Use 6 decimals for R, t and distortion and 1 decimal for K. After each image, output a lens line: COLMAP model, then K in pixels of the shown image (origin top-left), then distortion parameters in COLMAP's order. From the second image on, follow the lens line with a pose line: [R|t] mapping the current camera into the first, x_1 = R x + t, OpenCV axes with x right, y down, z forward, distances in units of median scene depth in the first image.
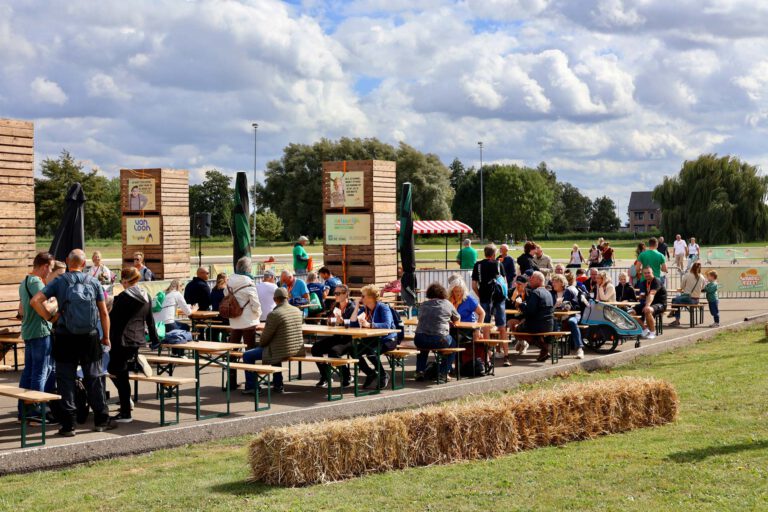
lens RADIAL K [[1264.2, 0, 383.5], [0, 1264.2, 254.6], [0, 0, 1]] dist [0.001111, 0.000000]
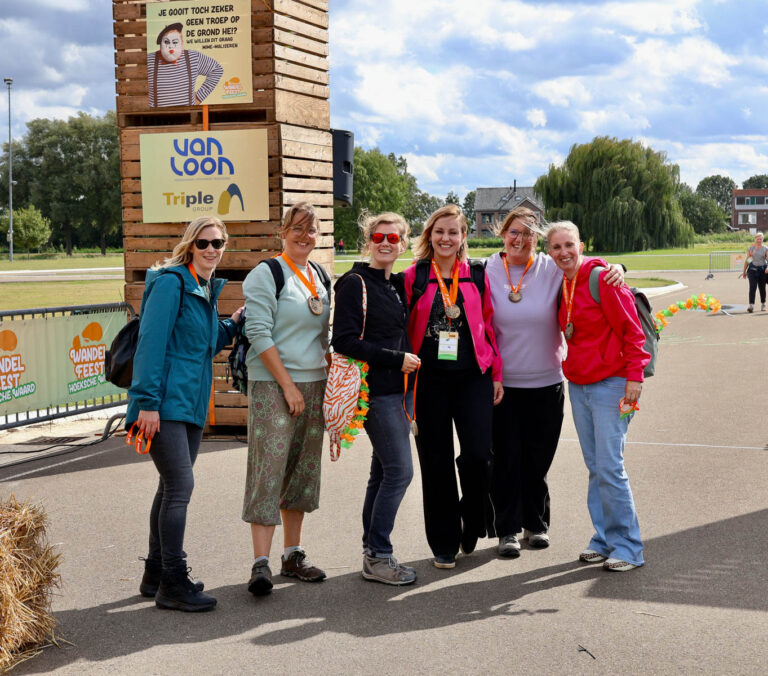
lens RADIAL K [[1434.7, 0, 385.9], [0, 1434.7, 338.3], [0, 0, 1]] dist [0.043771, 0.000000]
pose [[0.978897, -0.018048, 0.203554, -0.055578], [0.008445, 0.998814, 0.047948, 0.000991], [-0.204178, -0.045217, 0.977889, 0.167266]]
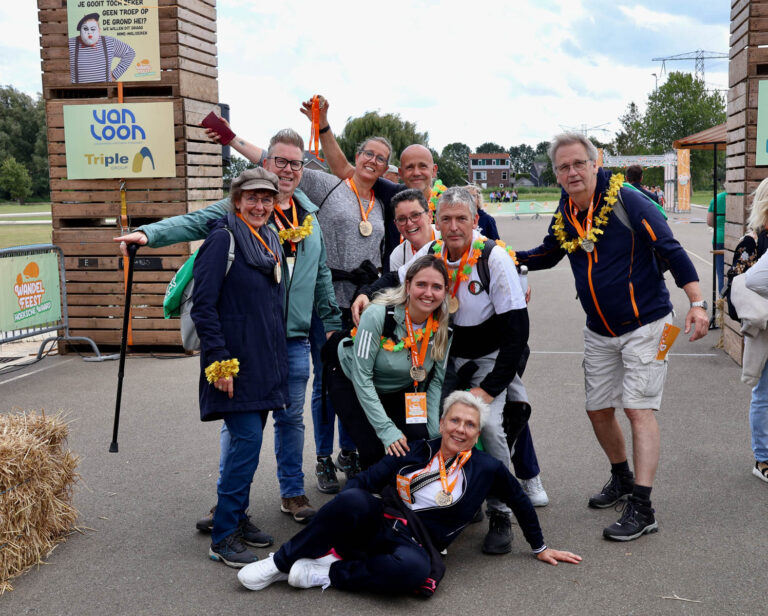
lens RADIAL K [[1124.6, 0, 383.6], [0, 1124.6, 306.6], [0, 0, 1]] dist [0.024517, 0.000000]
pose [[0.931419, -0.043106, 0.361387, -0.060895], [0.014105, 0.996491, 0.082509, 0.000860], [-0.363676, -0.071753, 0.928758, 0.170070]]
